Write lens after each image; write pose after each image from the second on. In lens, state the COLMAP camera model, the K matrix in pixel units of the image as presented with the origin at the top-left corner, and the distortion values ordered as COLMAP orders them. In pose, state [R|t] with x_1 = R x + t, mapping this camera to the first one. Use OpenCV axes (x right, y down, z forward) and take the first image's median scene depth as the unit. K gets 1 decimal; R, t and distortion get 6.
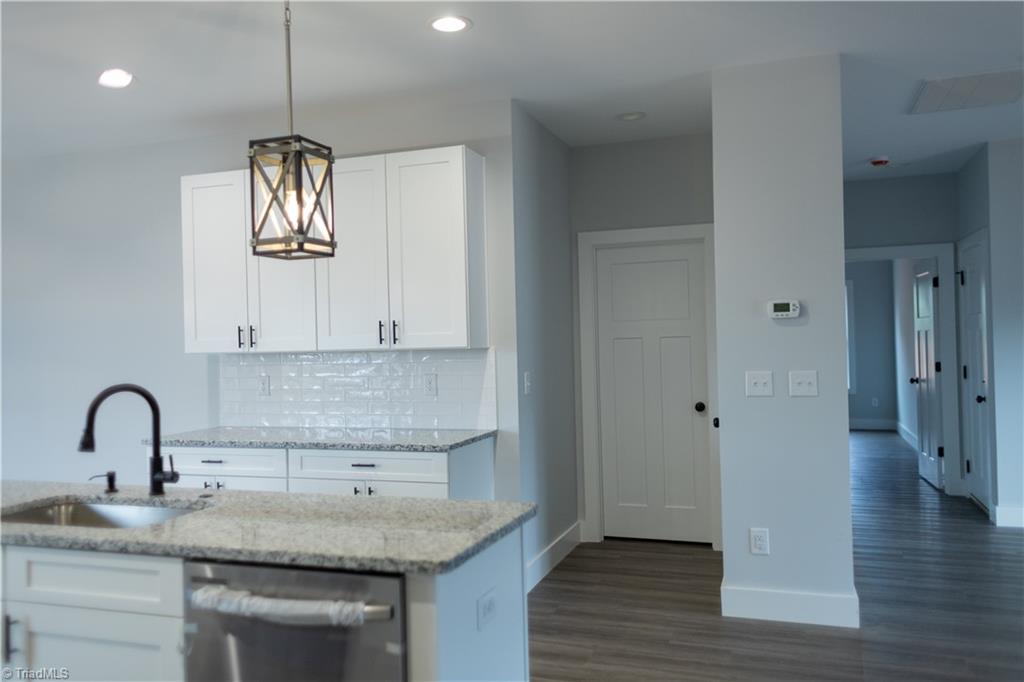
lens RADIAL K [[792.2, 0, 514.1], [0, 792.2, 337.0], [0, 0, 1]] dist [0.041204, -0.001245]
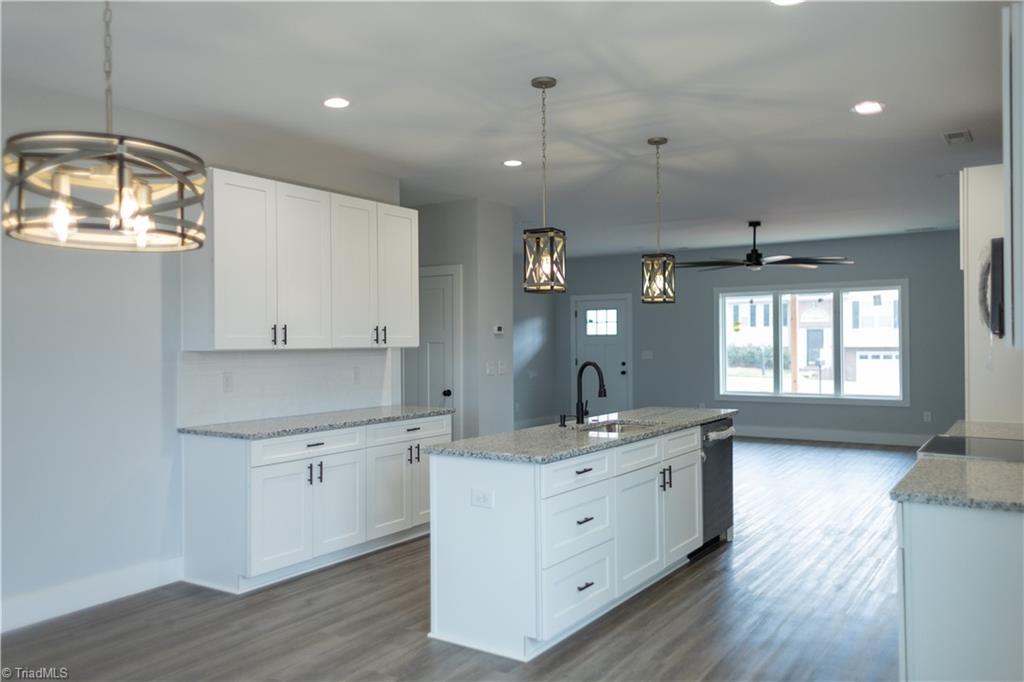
lens RADIAL K [[792.9, 0, 512.7], [0, 792.9, 338.4], [0, 0, 1]] dist [0.037747, -0.004609]
pose [[0.241478, 0.026569, 0.970042, -1.401099], [-0.004554, 0.999645, -0.026247, 0.034047], [-0.970396, 0.001920, 0.241513, 0.454634]]
